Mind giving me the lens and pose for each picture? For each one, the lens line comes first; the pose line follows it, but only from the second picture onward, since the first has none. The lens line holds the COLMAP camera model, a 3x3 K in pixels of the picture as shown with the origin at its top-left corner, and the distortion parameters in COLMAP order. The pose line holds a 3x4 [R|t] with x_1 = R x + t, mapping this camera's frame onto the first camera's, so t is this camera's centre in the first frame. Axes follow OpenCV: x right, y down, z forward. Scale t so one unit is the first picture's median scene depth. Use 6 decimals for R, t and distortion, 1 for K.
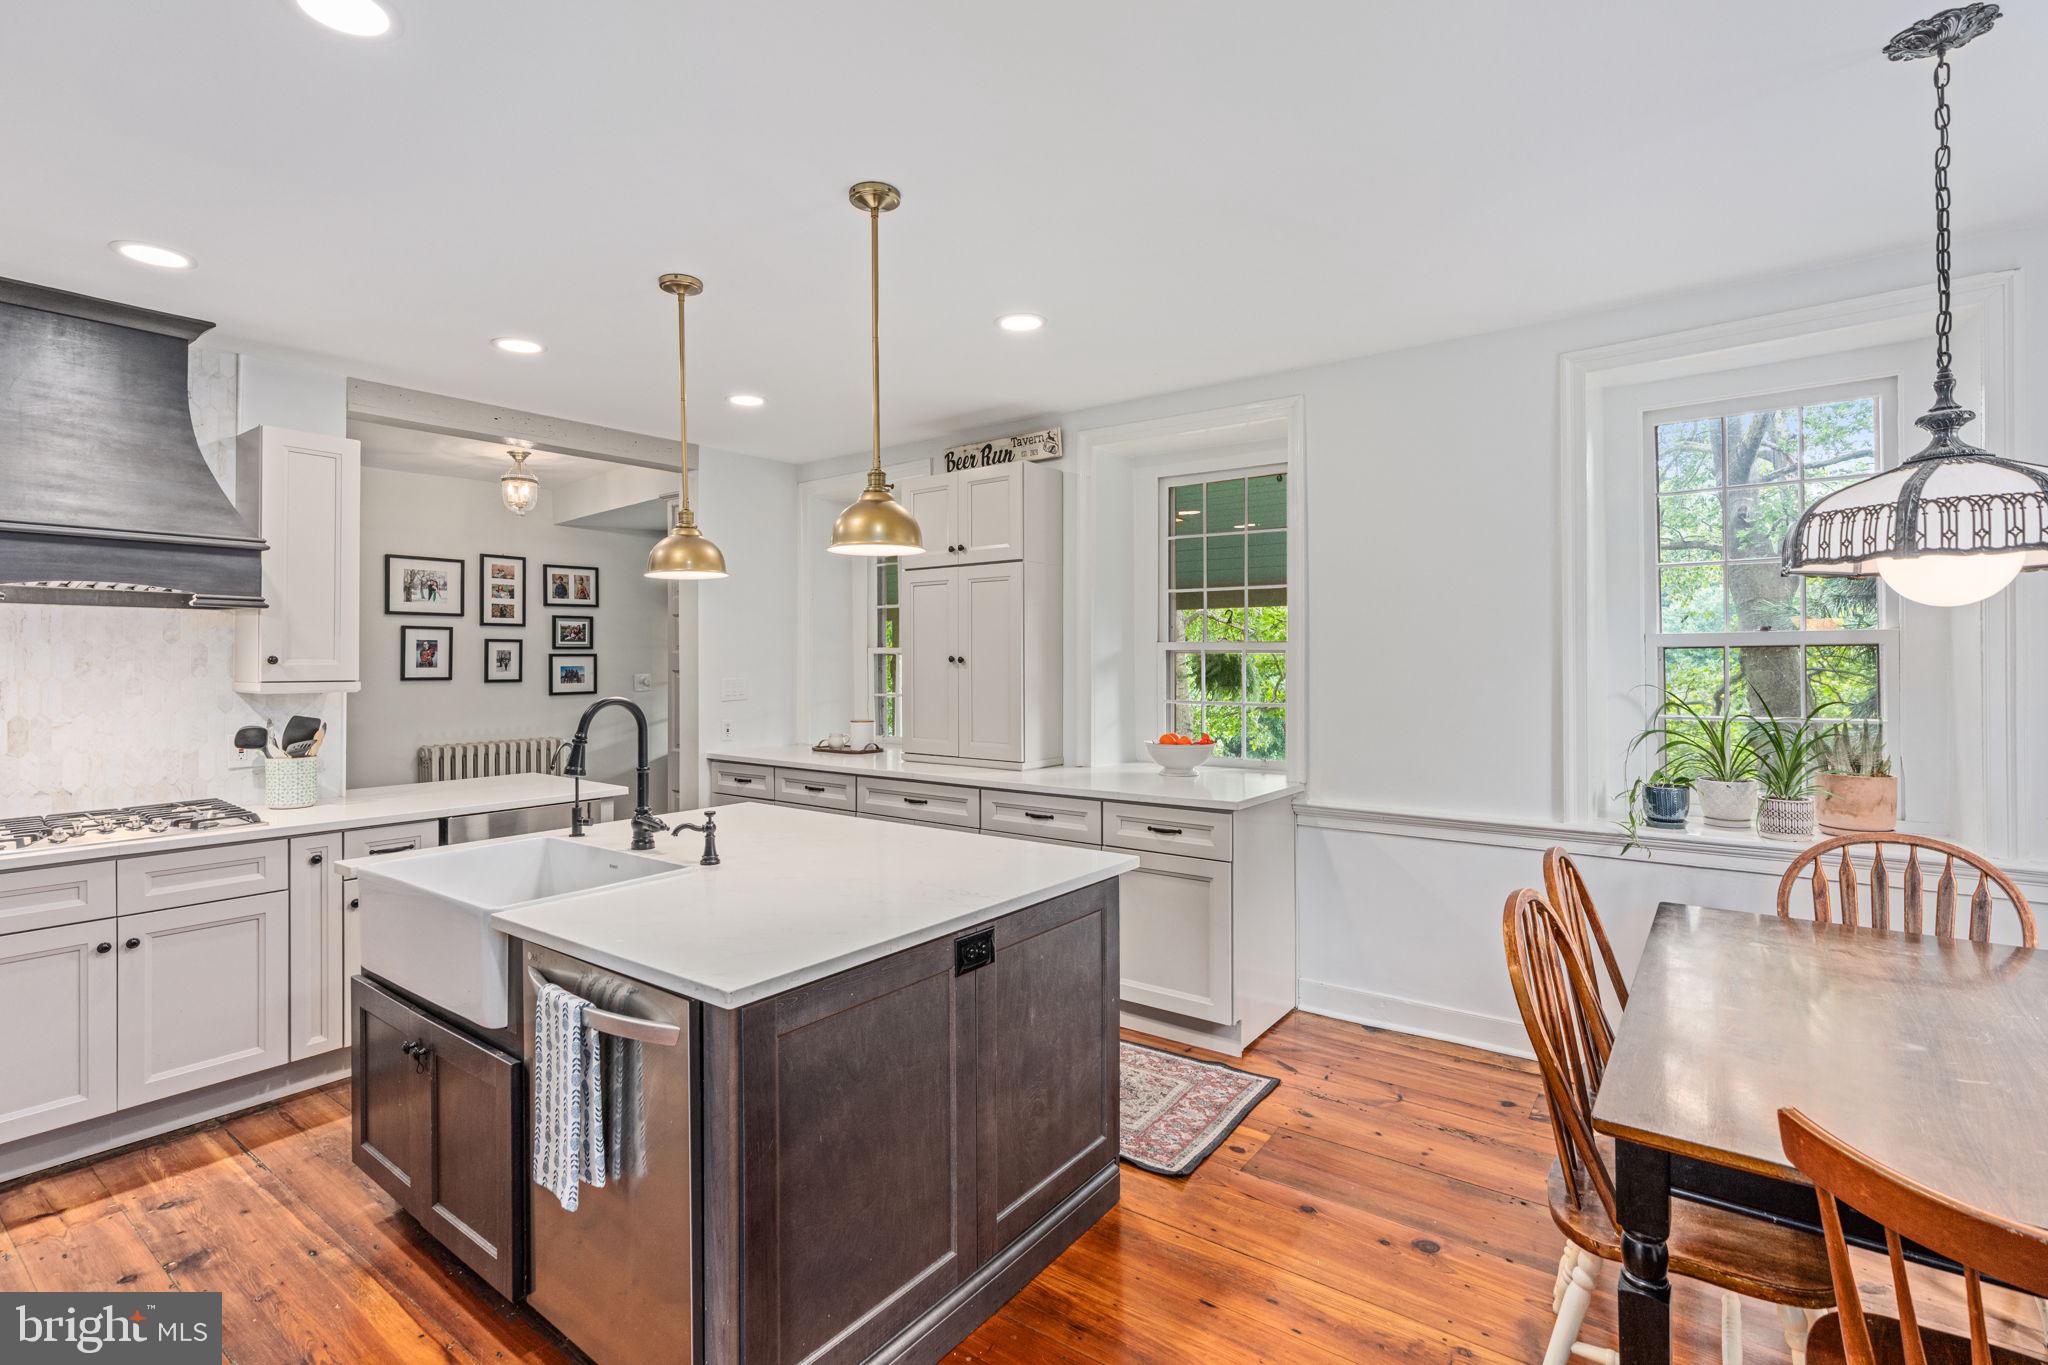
lens RADIAL K [[953.0, 0, 1024.1], [0, 953.0, 666.7], [0, 0, 1]] dist [-0.009345, 0.001563]
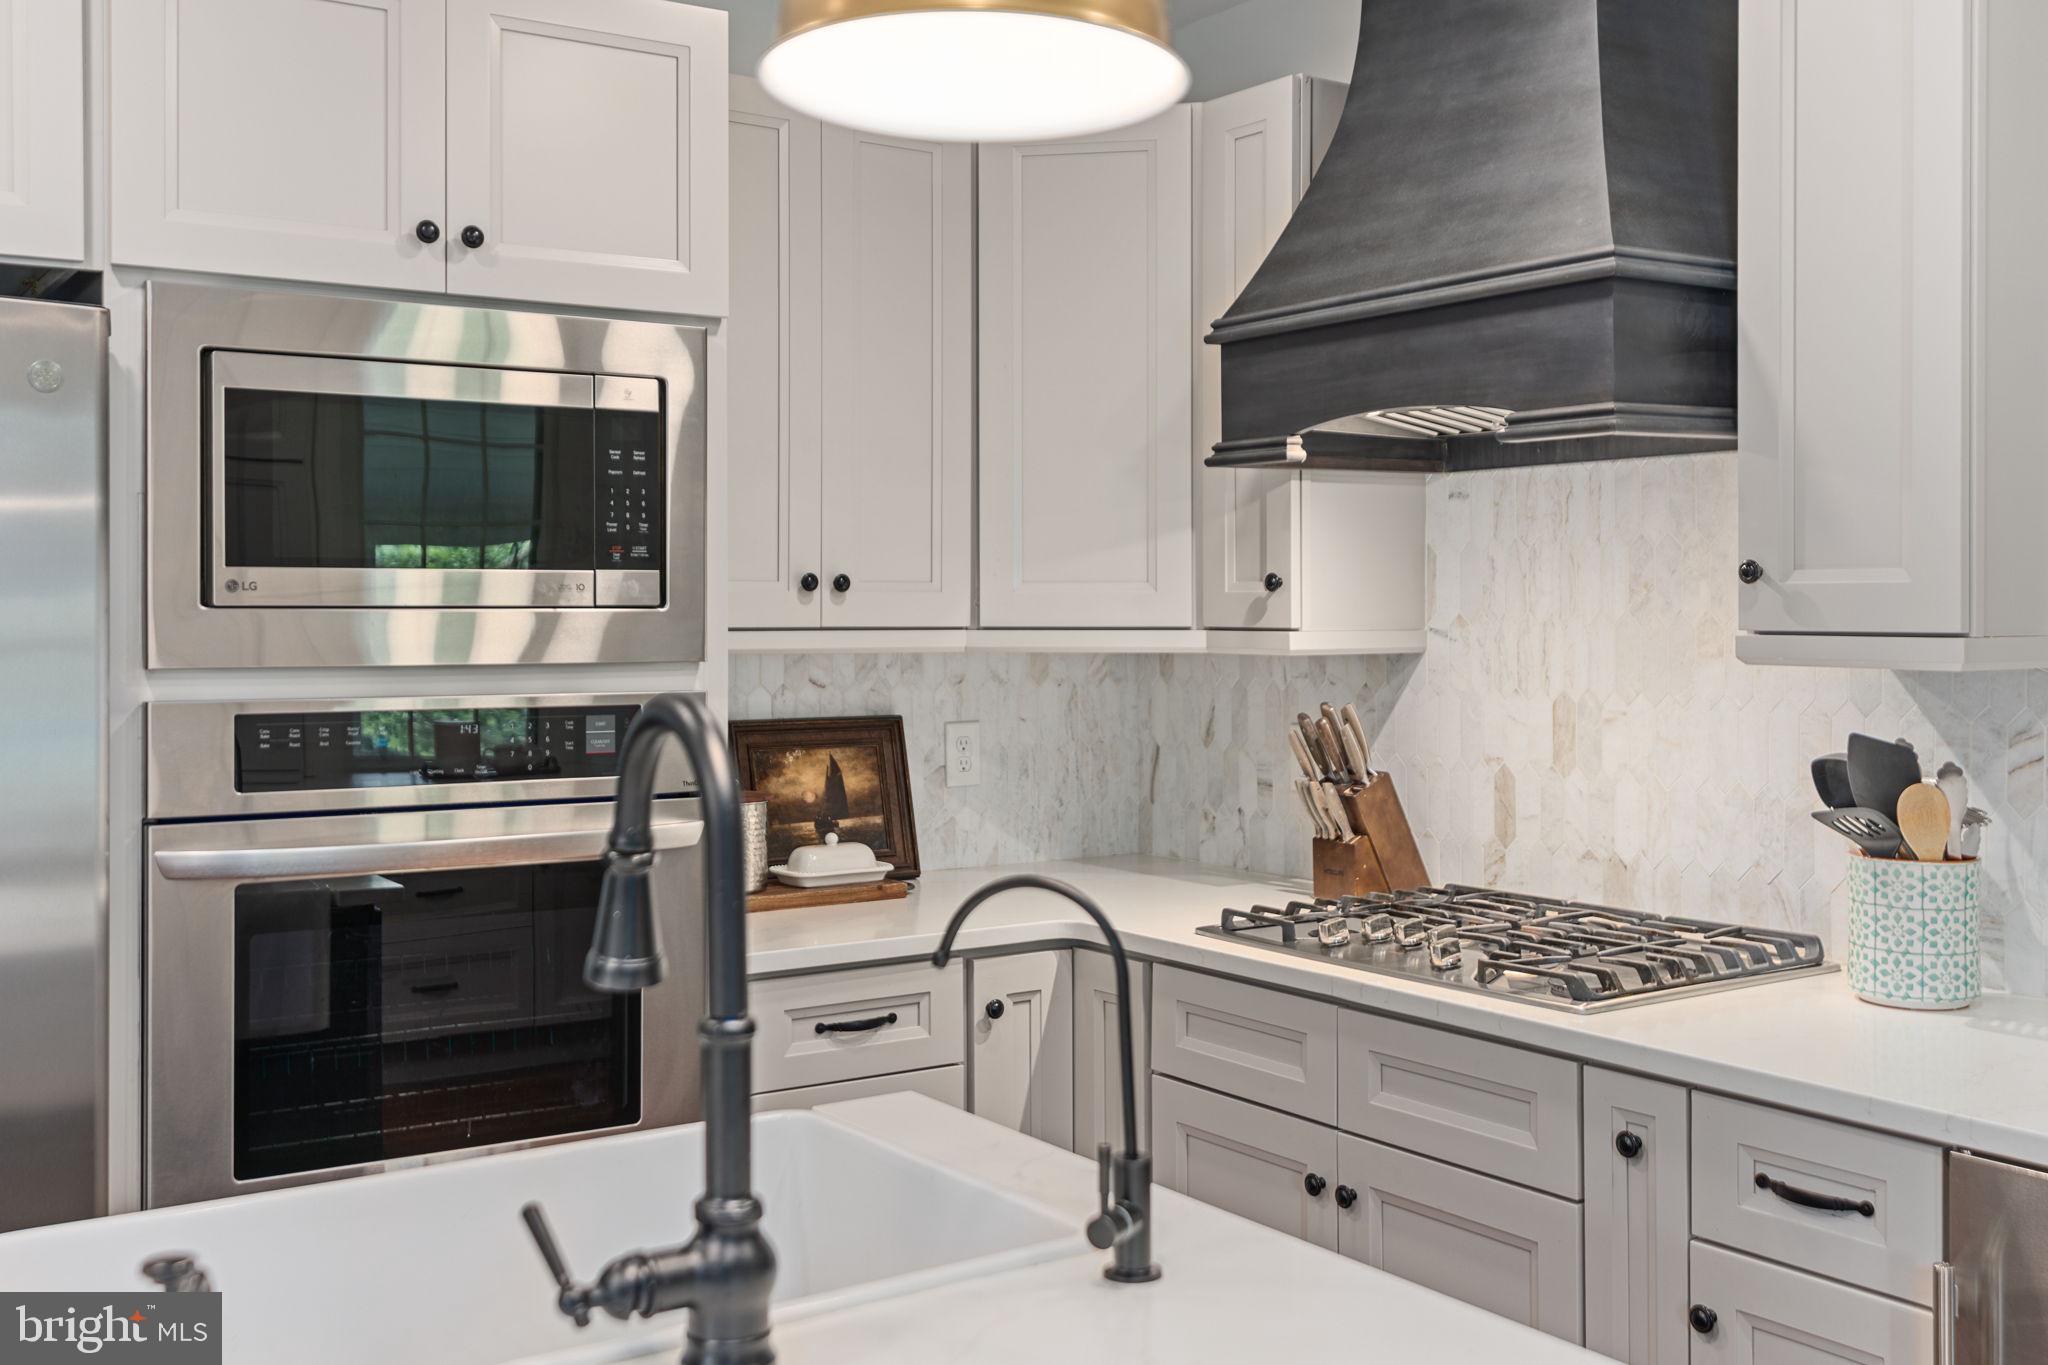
lens RADIAL K [[1995.0, 0, 1002.5], [0, 1995.0, 618.5], [0, 0, 1]] dist [-0.000095, 0.000000]
pose [[-0.329552, 0.006189, -0.944117, 0.015663], [-0.003996, 0.999960, 0.007950, 0.006316], [0.944129, 0.006393, -0.329514, 1.046372]]
